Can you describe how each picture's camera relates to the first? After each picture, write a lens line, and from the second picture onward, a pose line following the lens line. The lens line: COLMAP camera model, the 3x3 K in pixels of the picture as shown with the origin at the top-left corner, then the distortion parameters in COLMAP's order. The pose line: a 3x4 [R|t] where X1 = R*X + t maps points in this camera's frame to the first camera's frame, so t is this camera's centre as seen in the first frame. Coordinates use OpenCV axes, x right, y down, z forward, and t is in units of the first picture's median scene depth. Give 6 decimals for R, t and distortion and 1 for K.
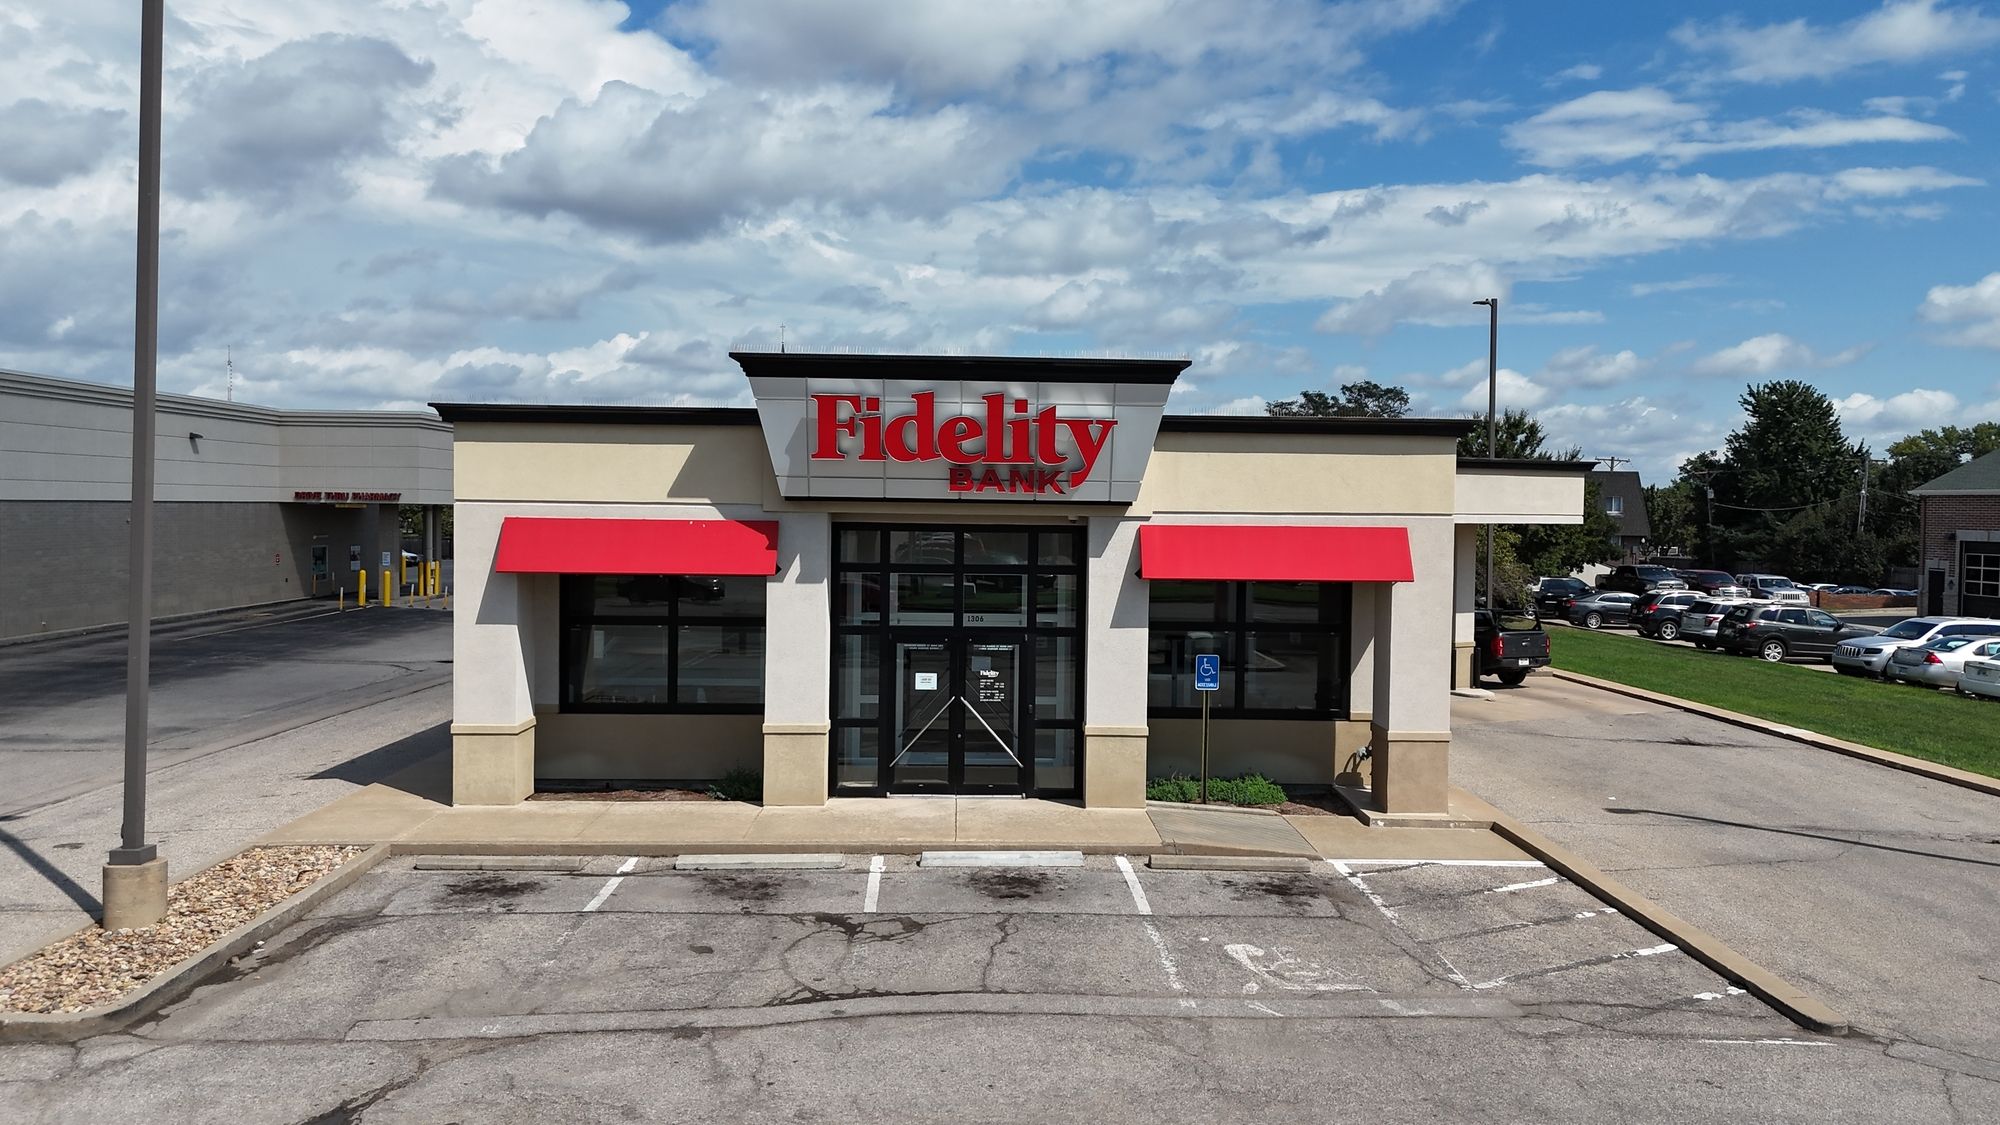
lens RADIAL K [[1471.2, 0, 1000.0], [0, 1471.2, 562.5], [0, 0, 1]] dist [0.083349, -0.089206]
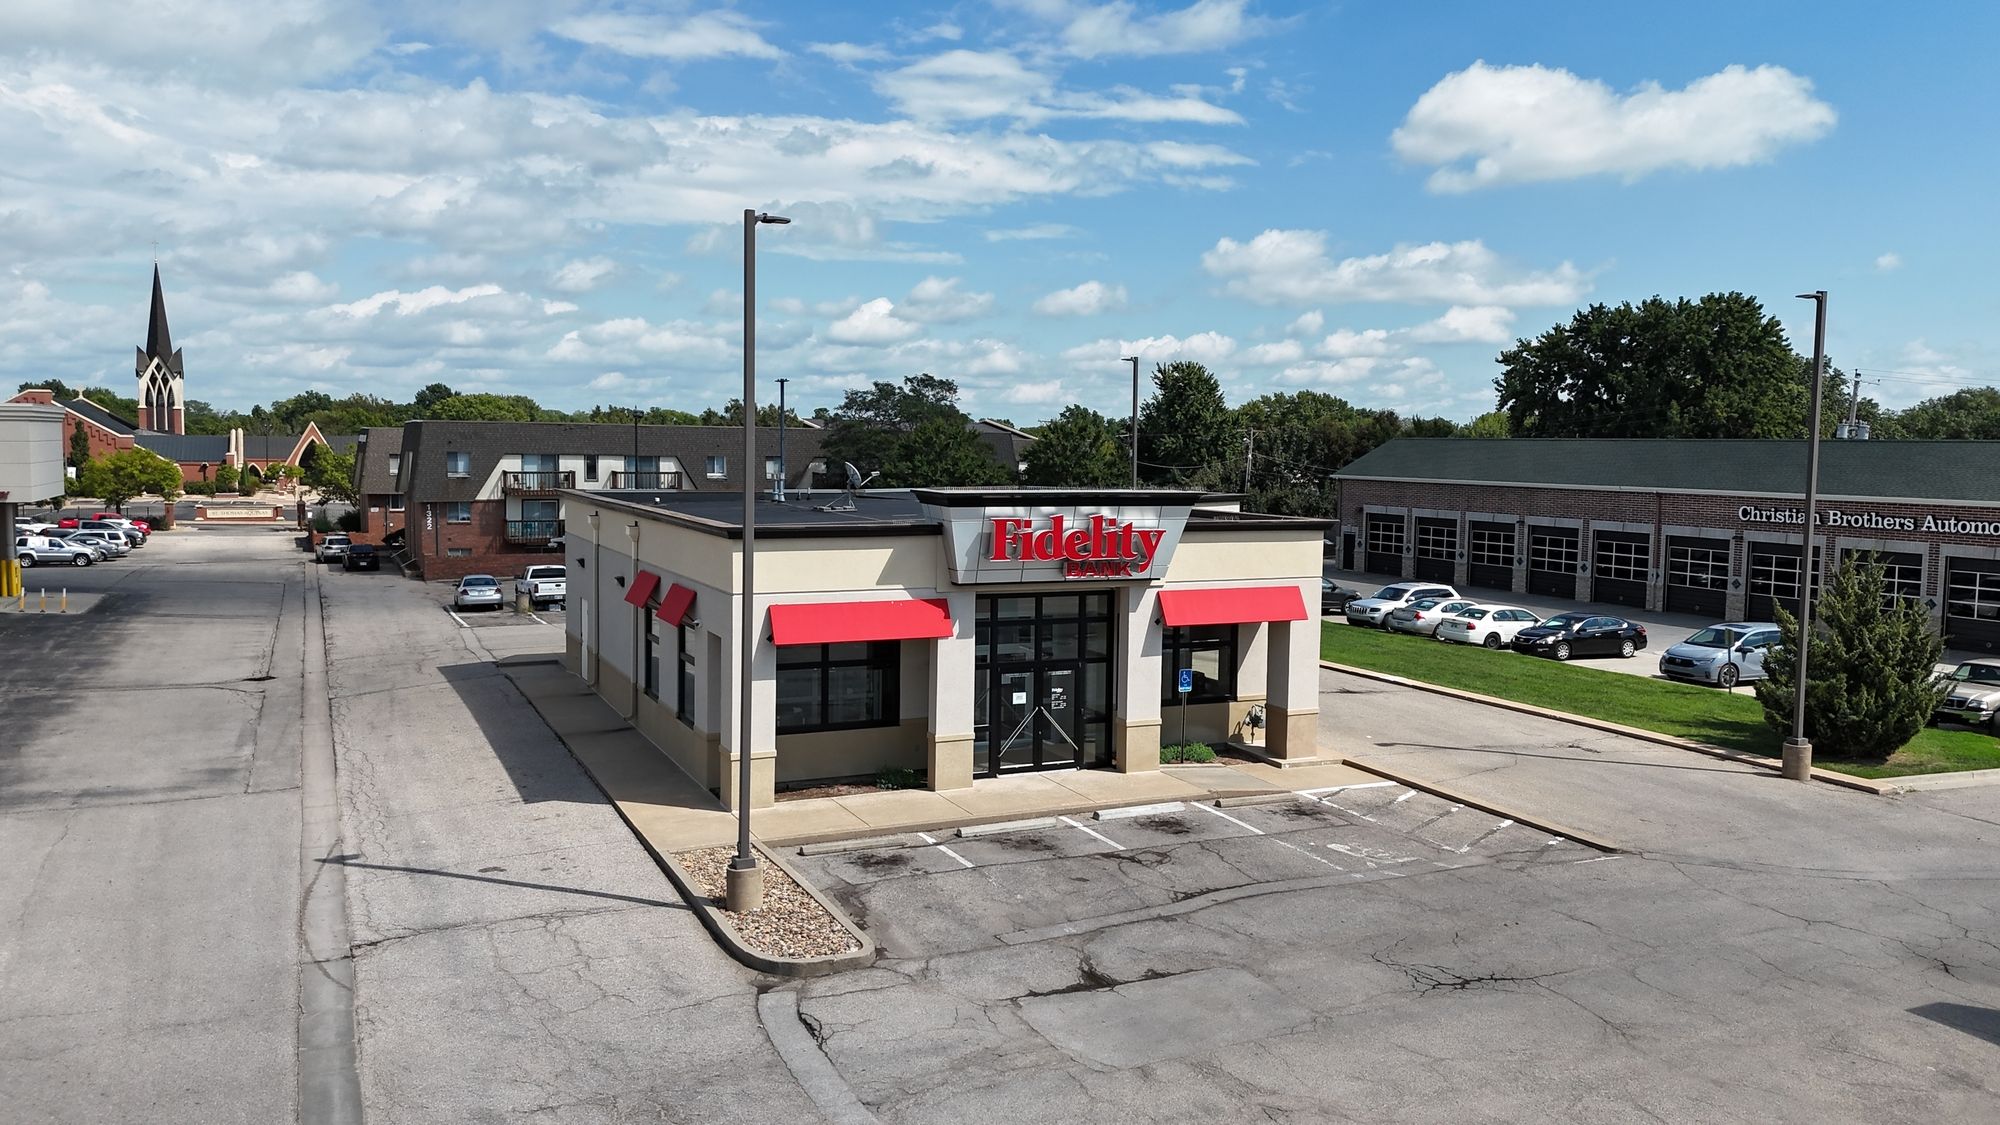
lens RADIAL K [[1471.2, 0, 1000.0], [0, 1471.2, 562.5], [0, 0, 1]] dist [0.083349, -0.089206]
pose [[0.915615, -0.032169, 0.400766, -0.685820], [0.012095, 0.998547, 0.052520, -0.139813], [-0.401873, -0.043241, 0.914674, -0.361772]]
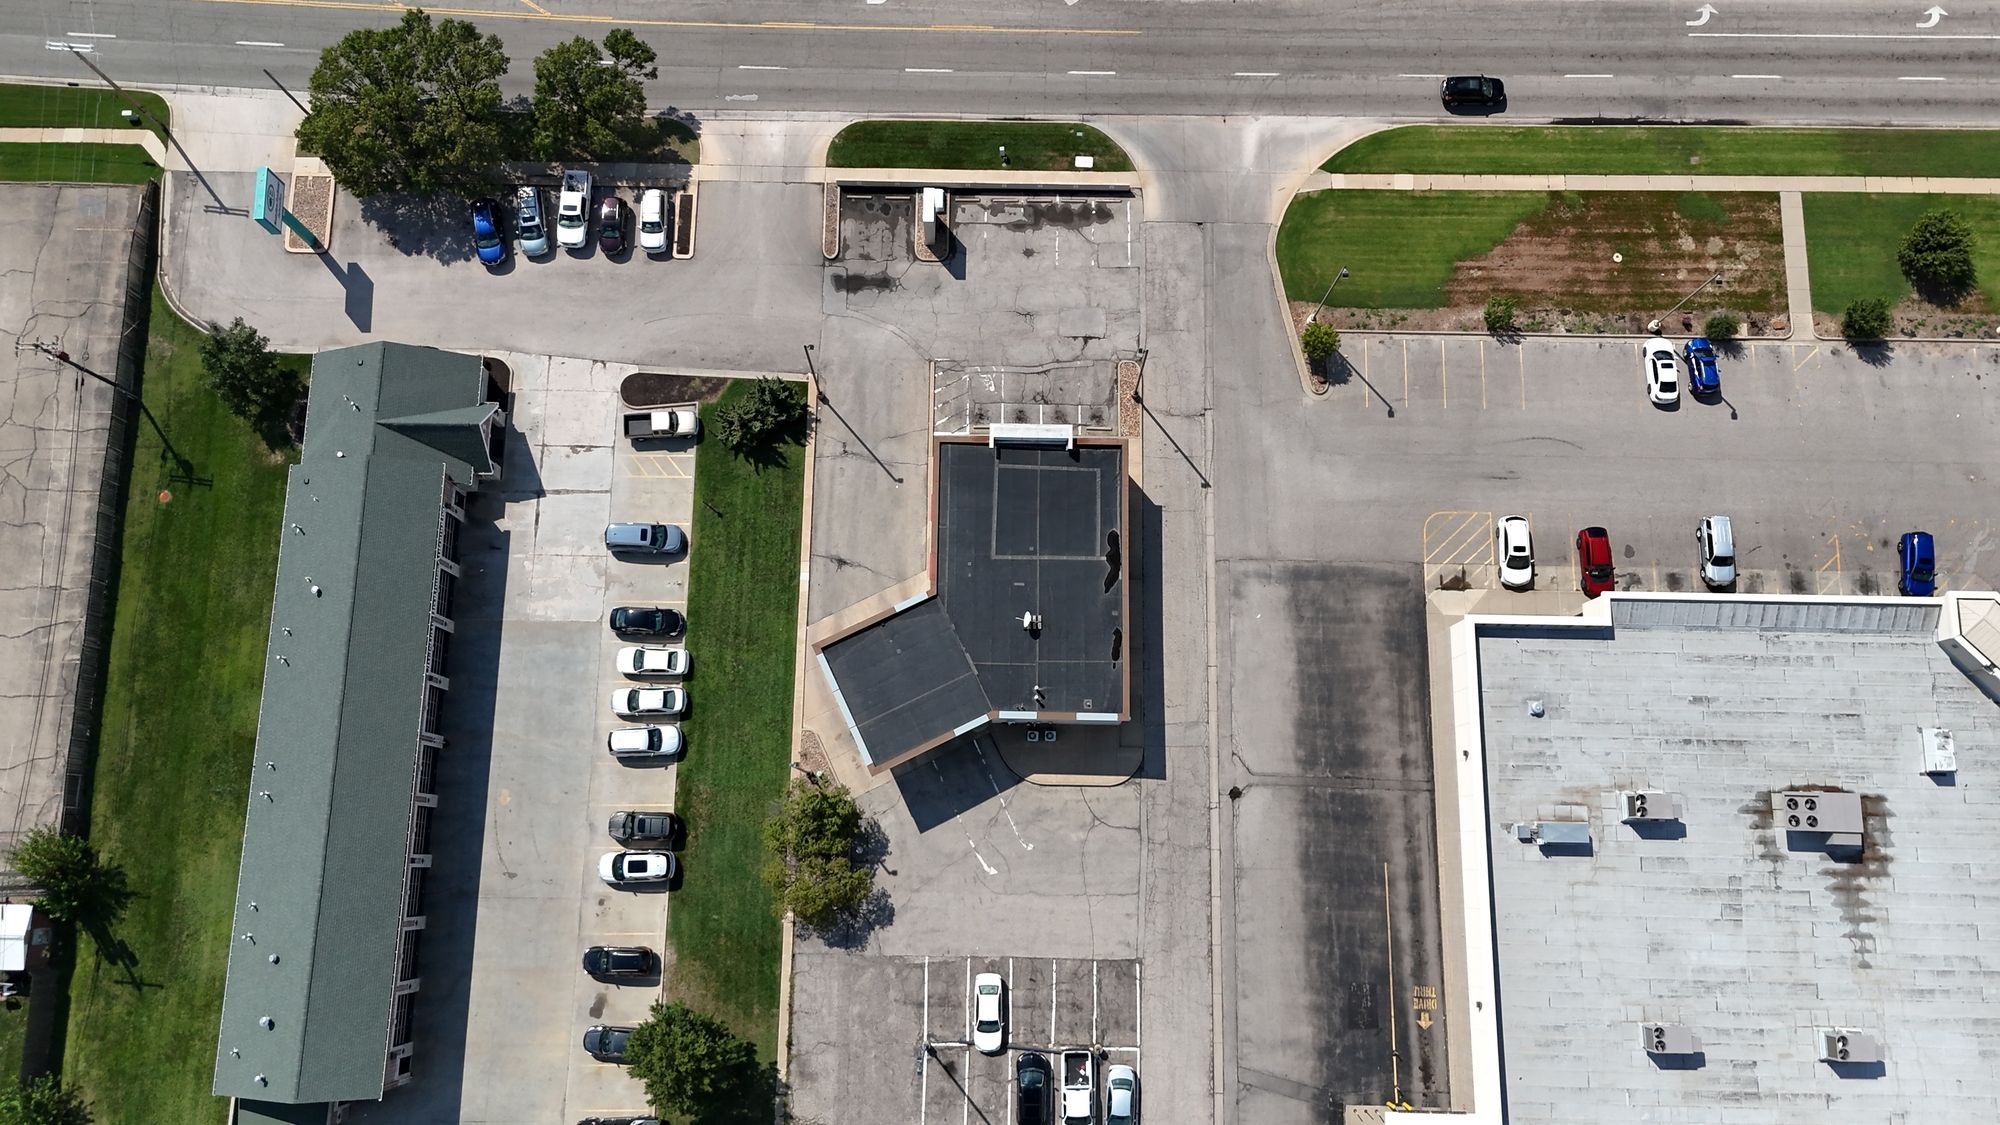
lens RADIAL K [[1471.2, 0, 1000.0], [0, 1471.2, 562.5], [0, 0, 1]] dist [0.083349, -0.089206]
pose [[-0.999015, -0.040640, -0.017831, 0.162421], [-0.023989, 0.156487, 0.987389, -5.244602], [-0.037337, 0.986844, -0.157308, 2.258812]]
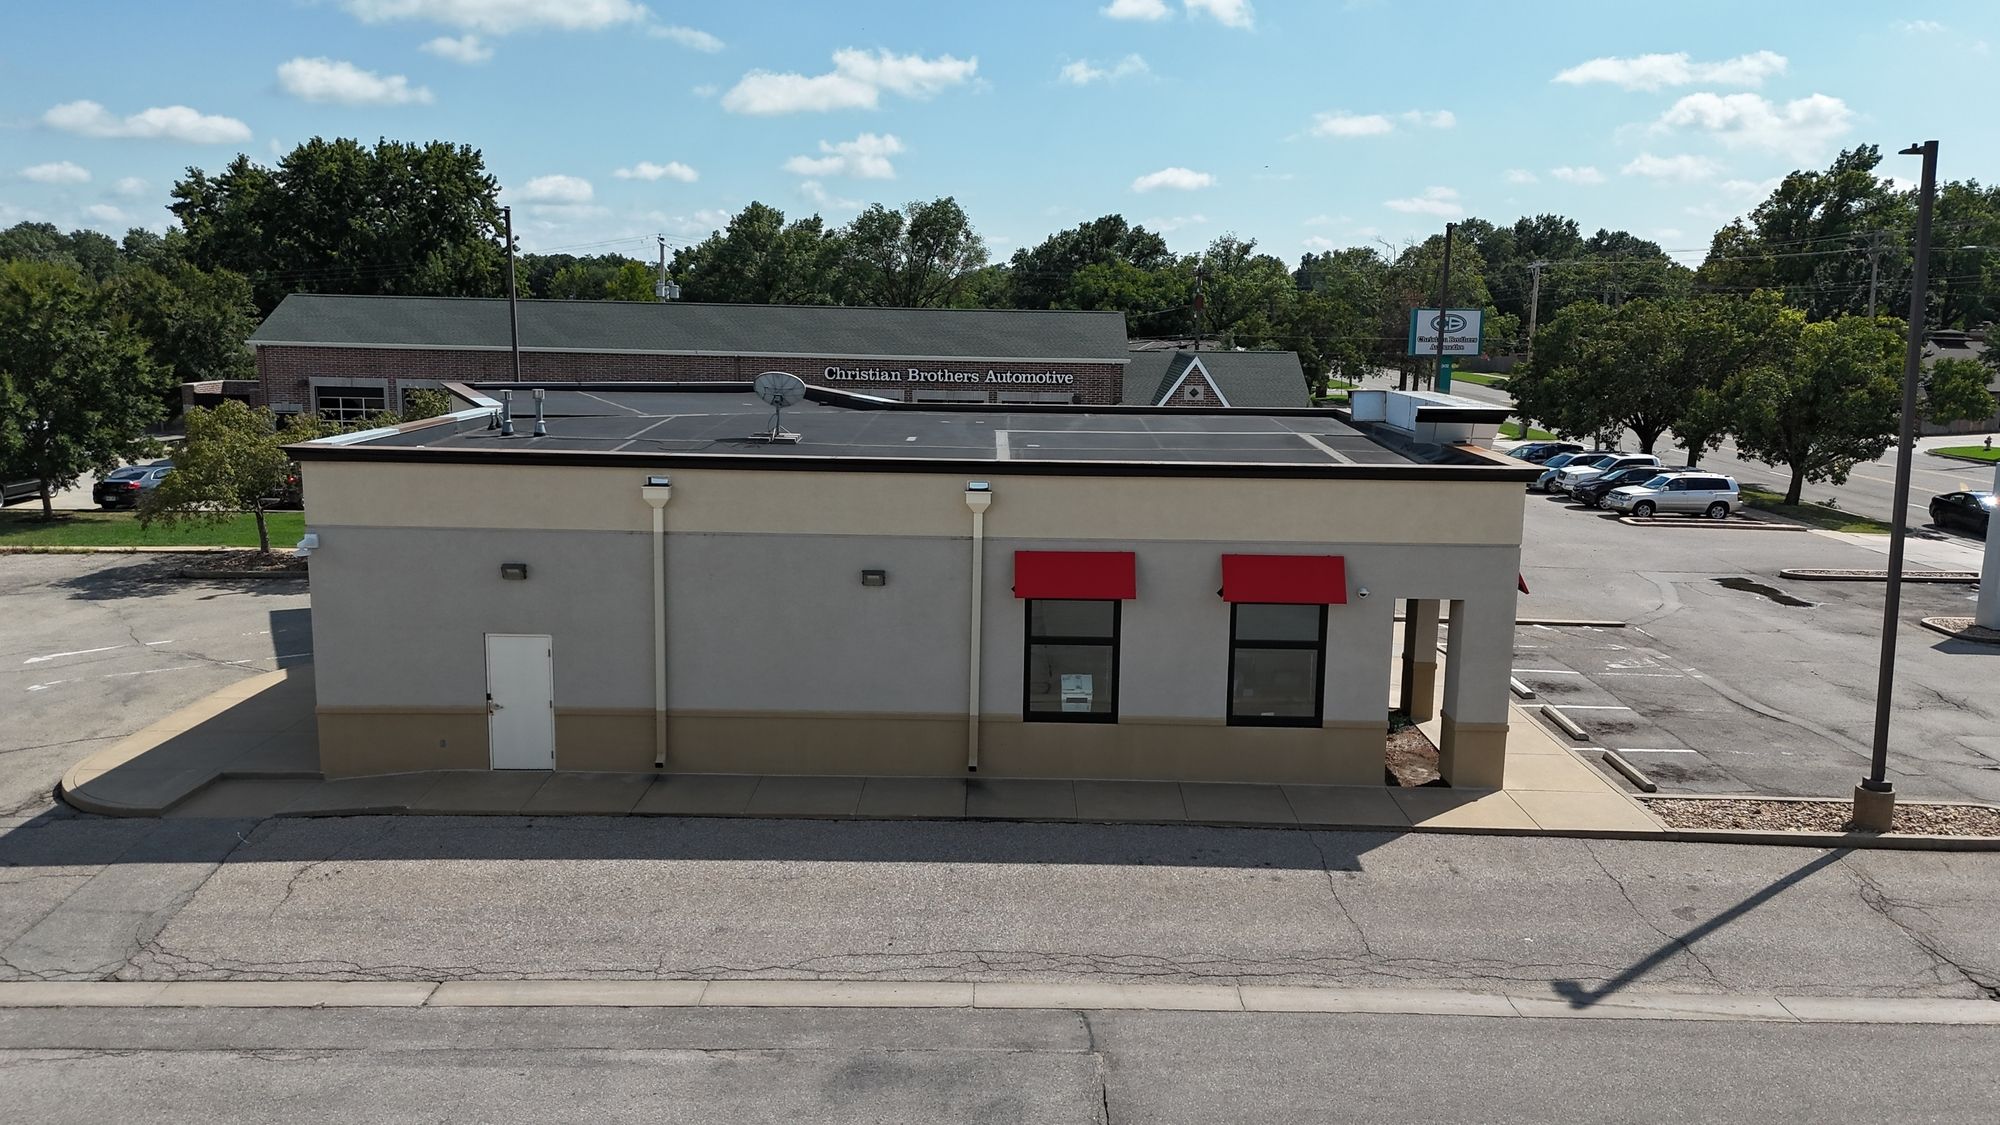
lens RADIAL K [[1471.2, 0, 1000.0], [0, 1471.2, 562.5], [0, 0, 1]] dist [0.083349, -0.089206]
pose [[0.030202, -0.185258, 0.982226, -1.563119], [0.023097, 0.982541, 0.184607, -0.260094], [-0.999277, 0.017111, 0.033954, 1.373143]]
